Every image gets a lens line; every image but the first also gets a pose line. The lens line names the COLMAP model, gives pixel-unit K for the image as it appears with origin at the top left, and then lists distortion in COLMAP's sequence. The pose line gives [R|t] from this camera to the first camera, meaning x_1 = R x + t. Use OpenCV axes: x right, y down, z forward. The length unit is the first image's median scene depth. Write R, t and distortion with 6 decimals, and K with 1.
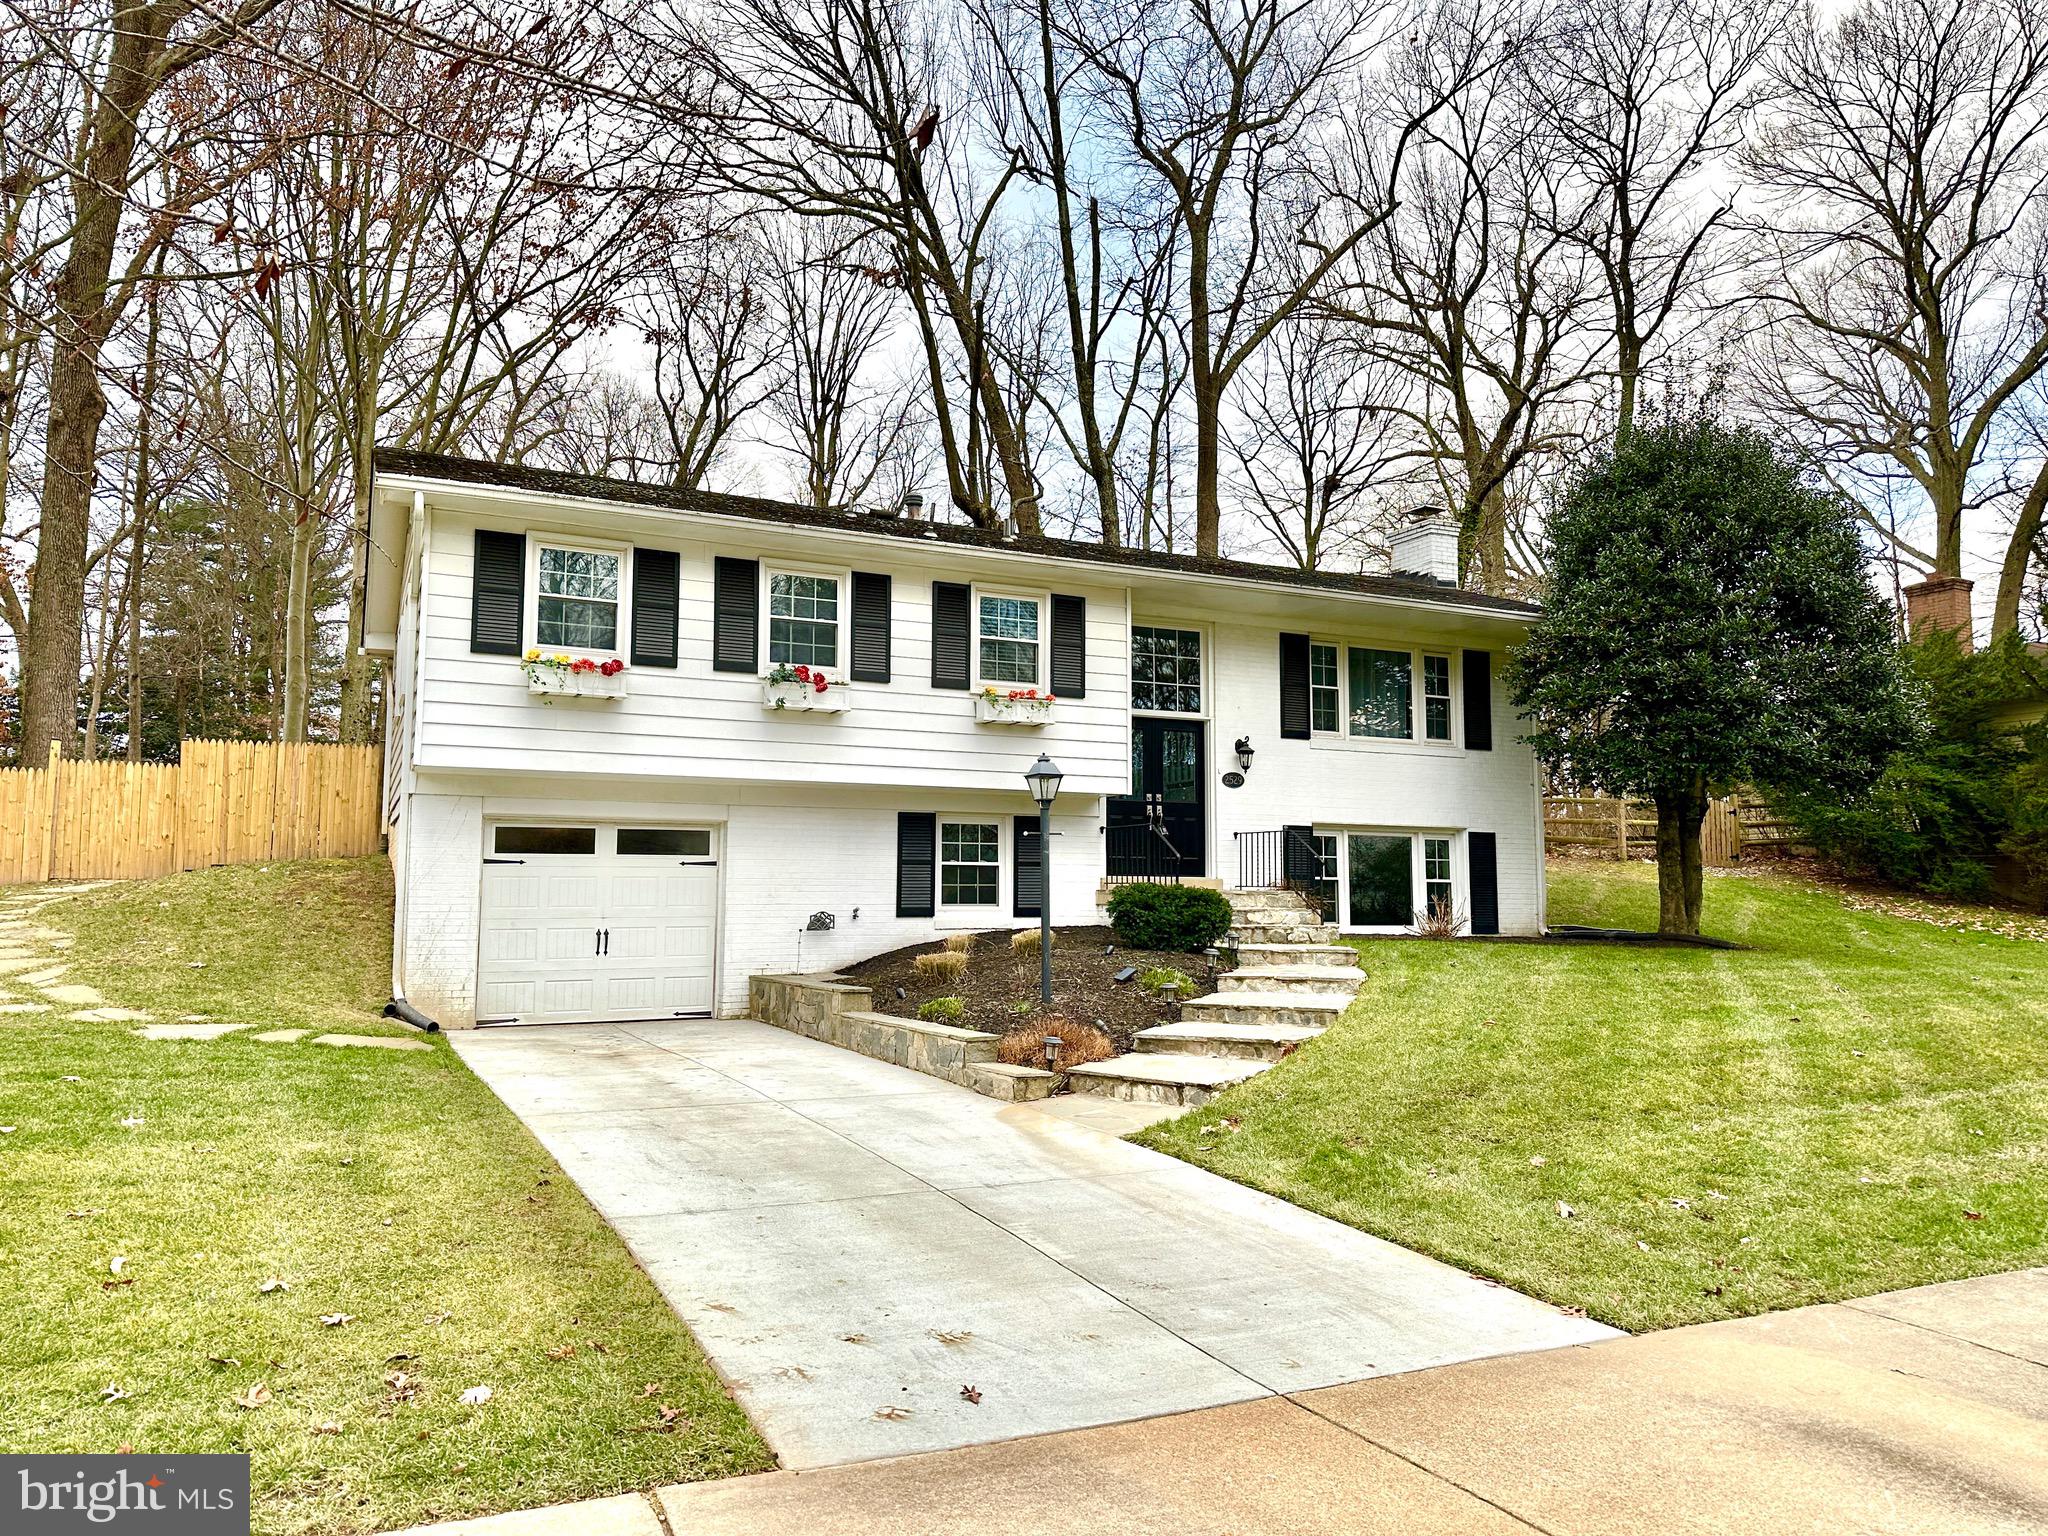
lens RADIAL K [[1431.5, 0, 1016.6], [0, 1431.5, 766.5], [0, 0, 1]] dist [0.024877, -0.024321]
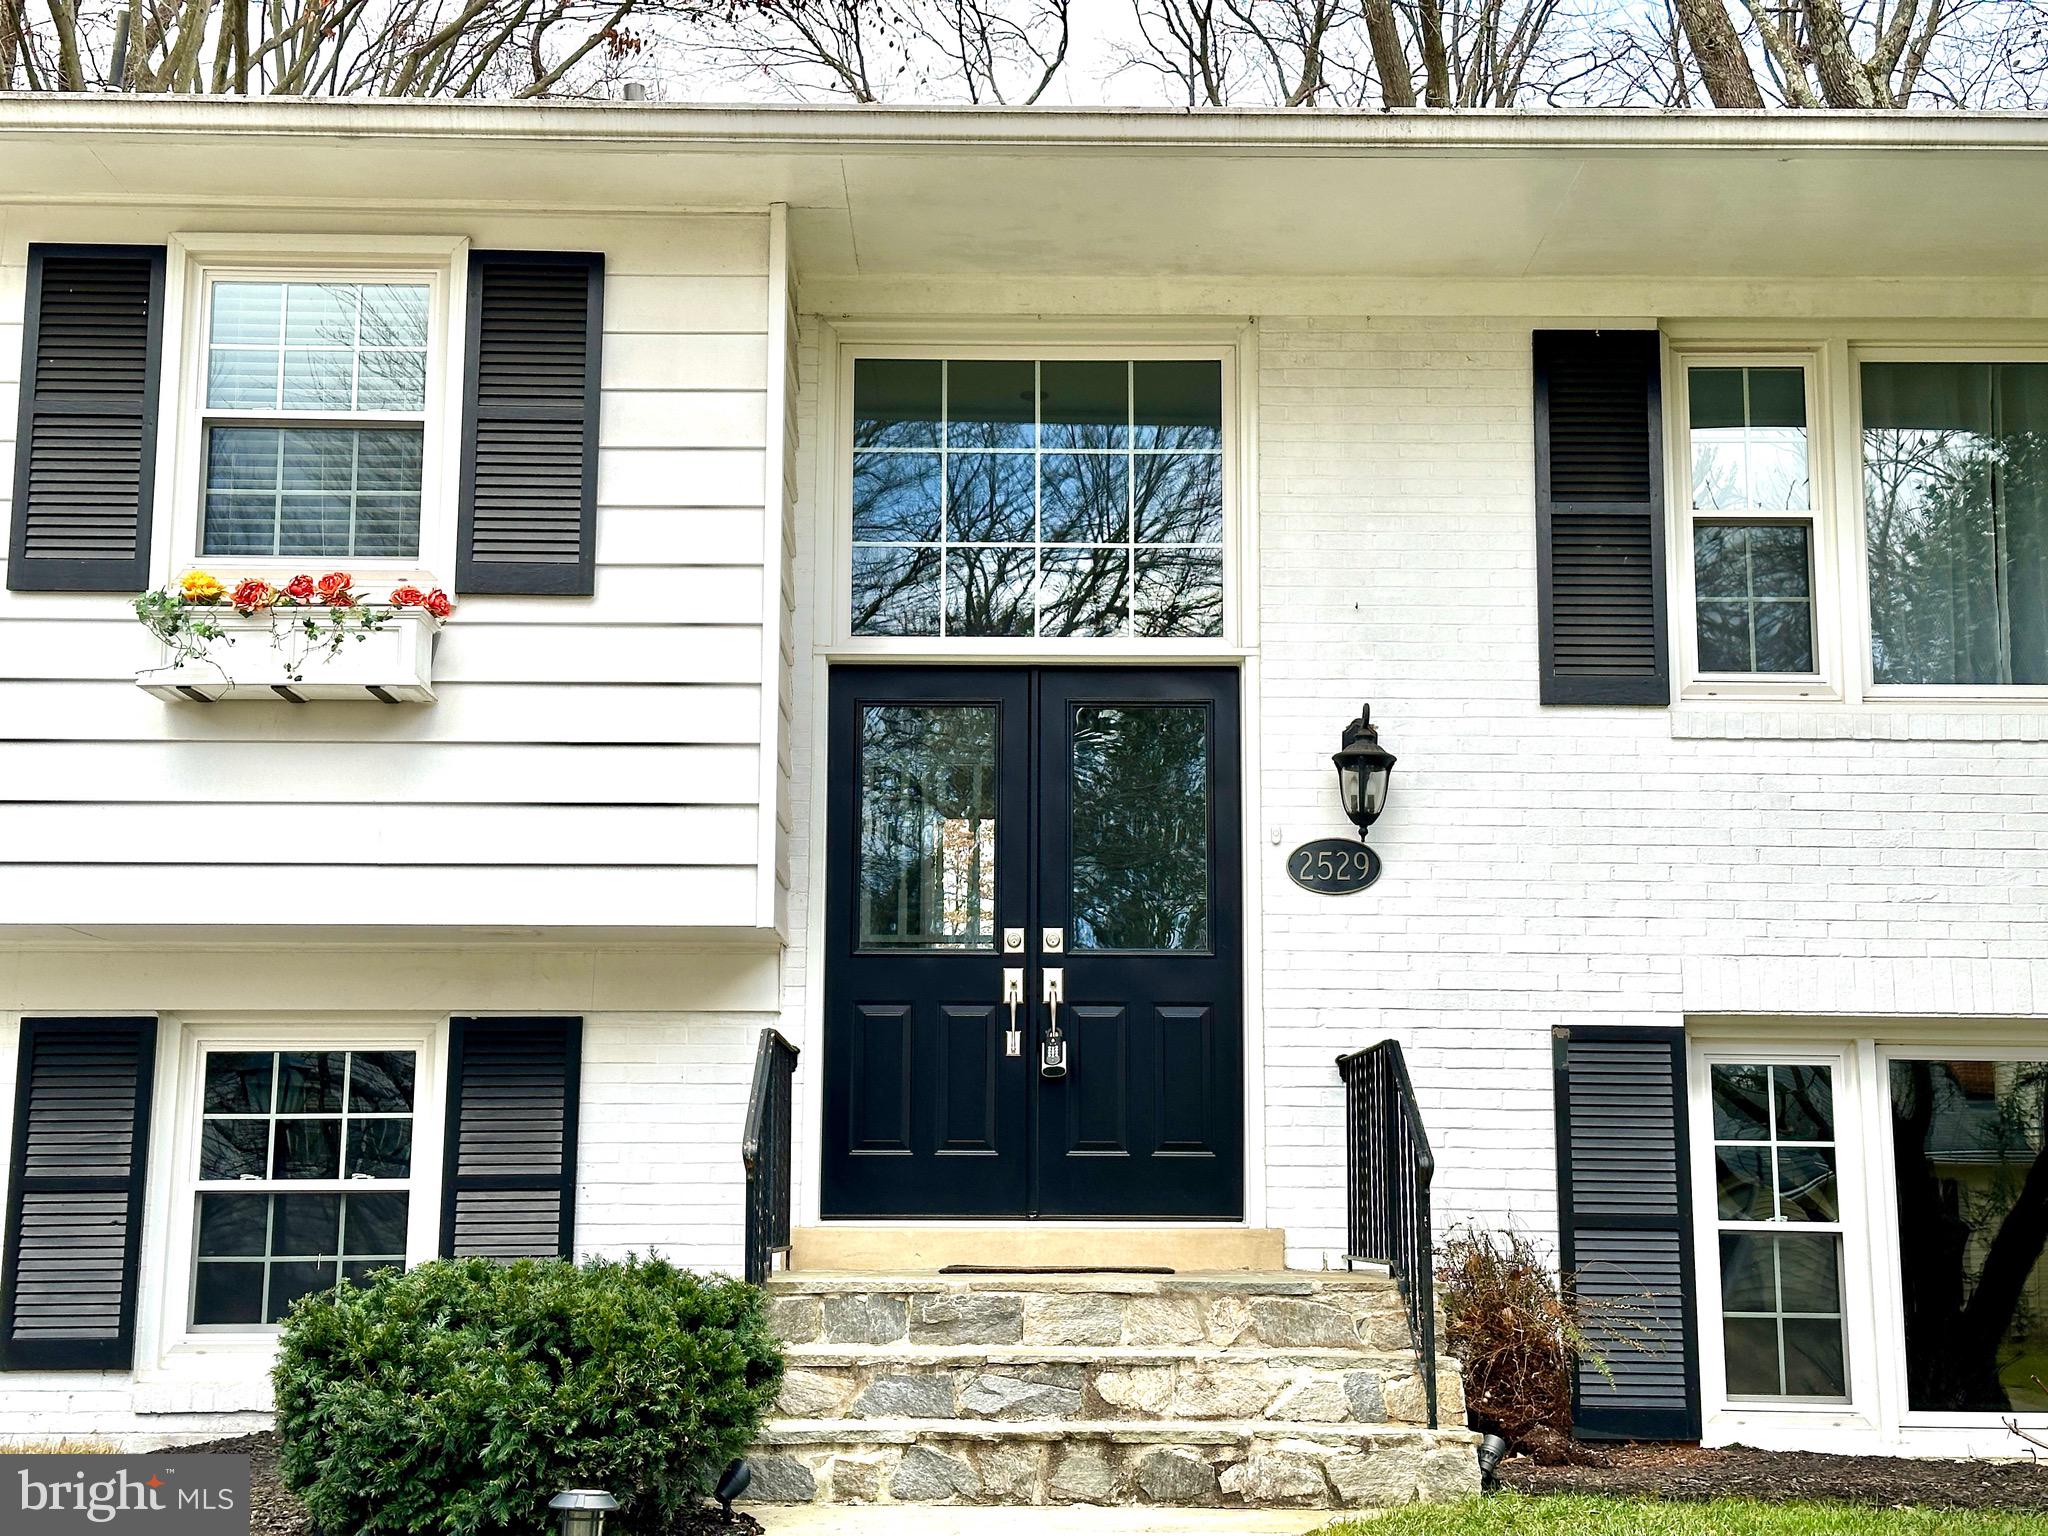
lens RADIAL K [[2833.6, 0, 1019.4], [0, 2833.6, 761.6], [0, 0, 1]] dist [0.079283, 0.000000]
pose [[0.905708, -0.071895, -0.417761, 0.359831], [0.039357, 0.995517, -0.086000, 0.037316], [0.422071, 0.061449, 0.904478, 0.527688]]
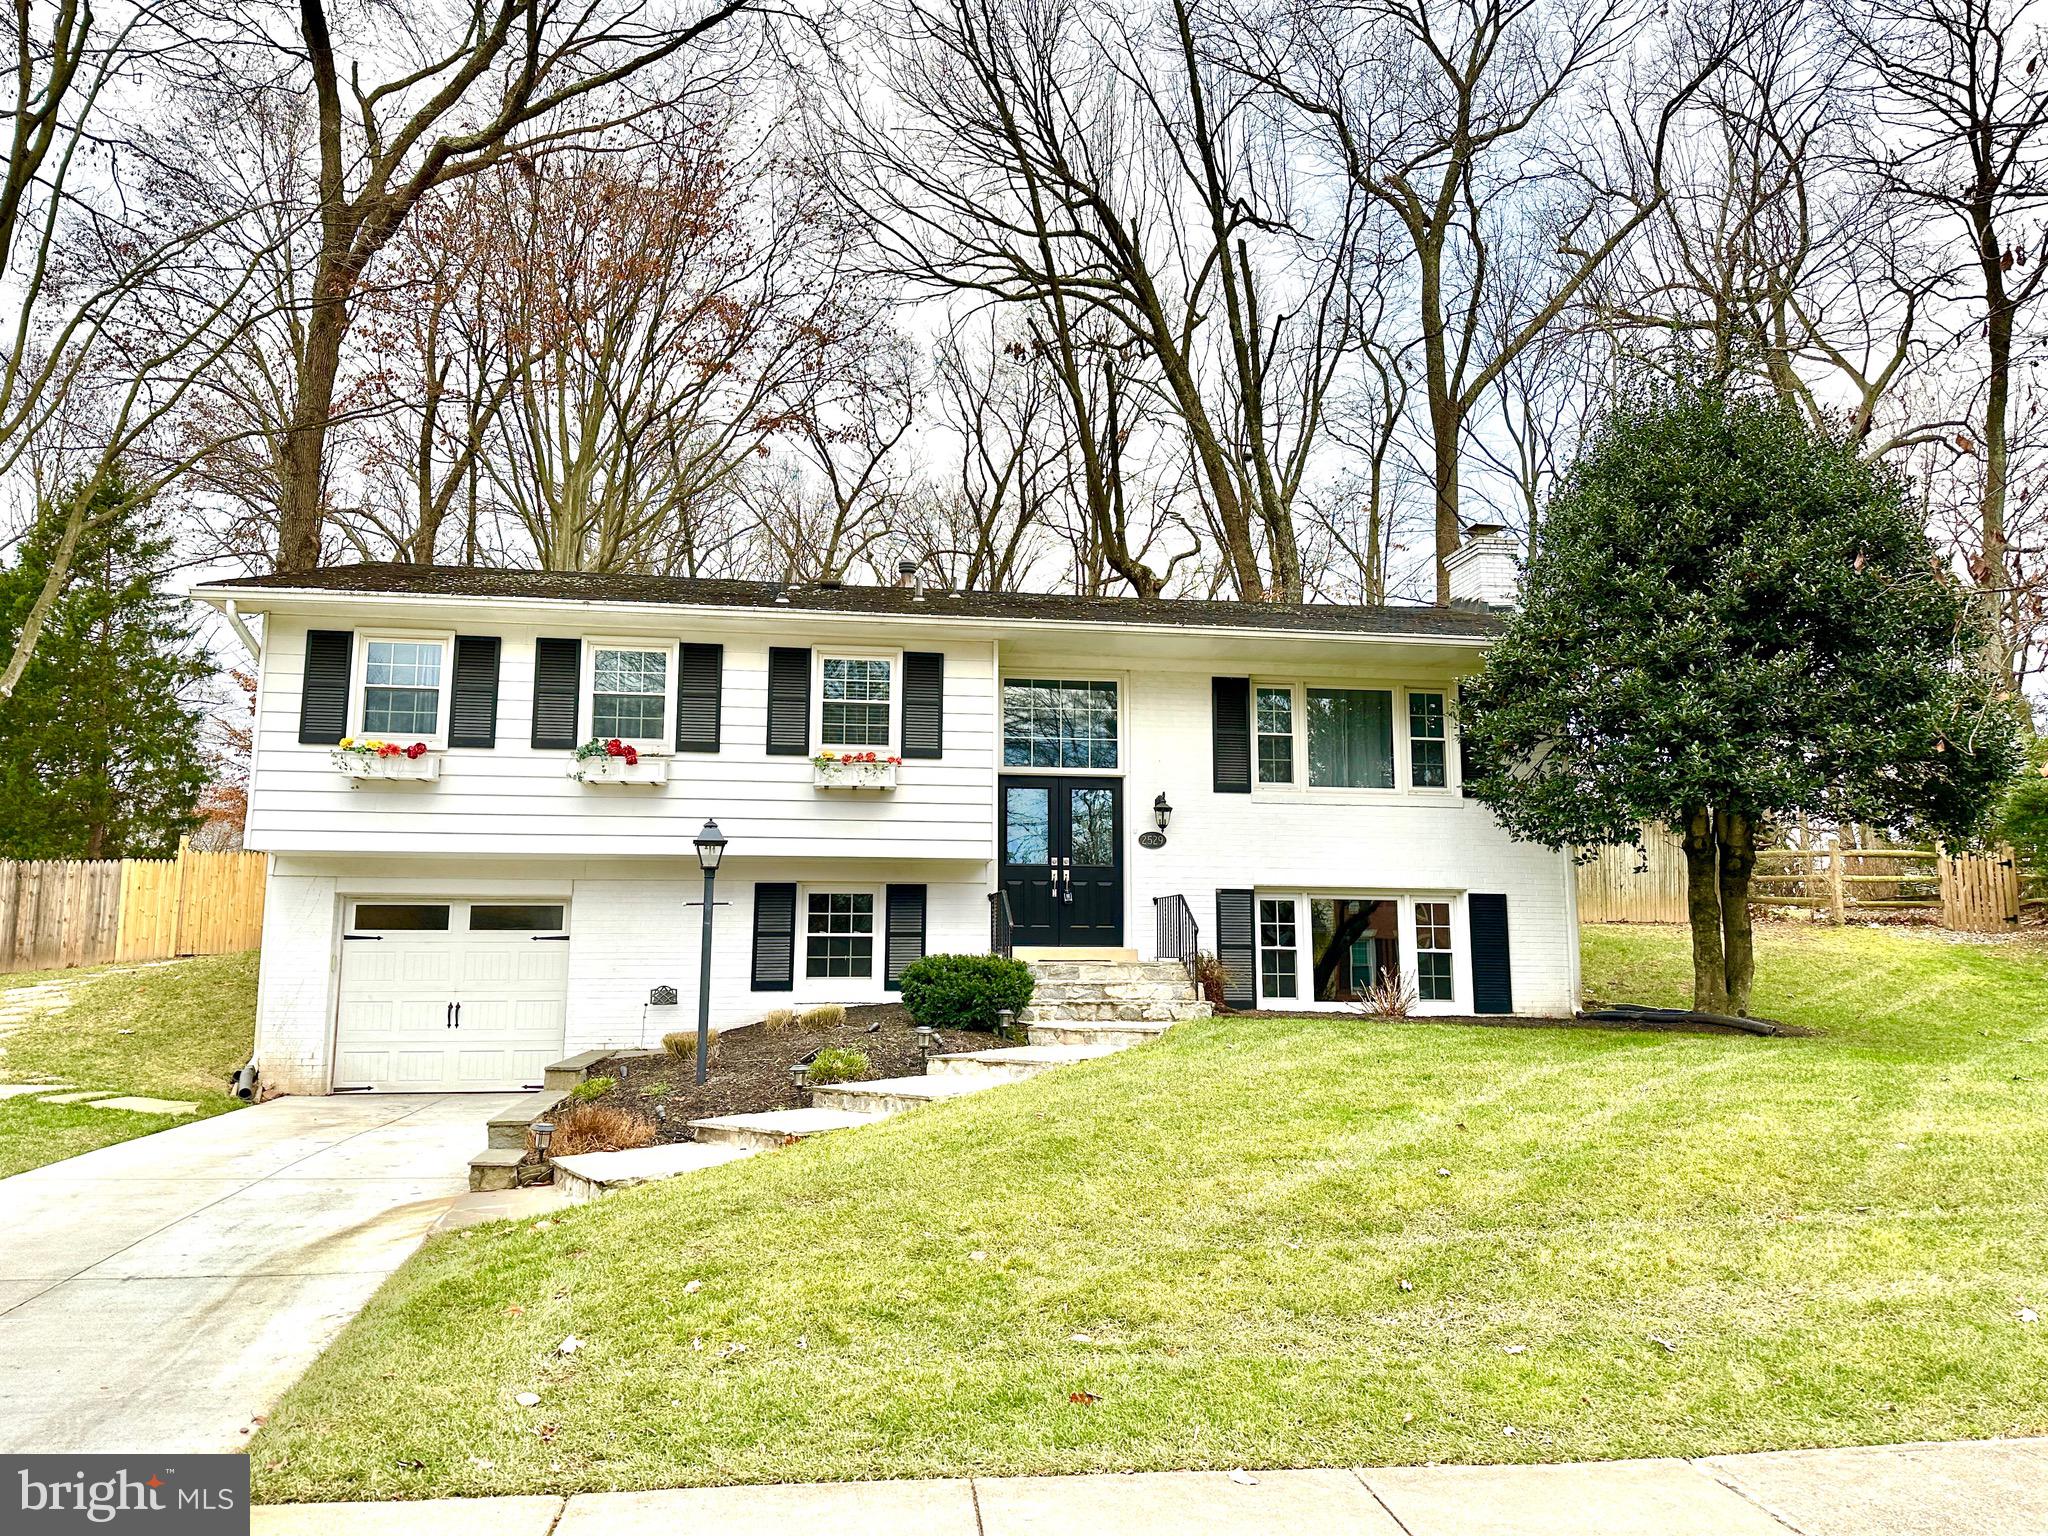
lens RADIAL K [[1431.5, 0, 1012.3], [0, 1431.5, 763.0], [0, 0, 1]] dist [0.024877, -0.024321]
pose [[0.952729, -0.045703, -0.300363, 0.377801], [0.029421, 0.997853, -0.058510, 0.012128], [0.302392, 0.046908, 0.952029, 0.112130]]
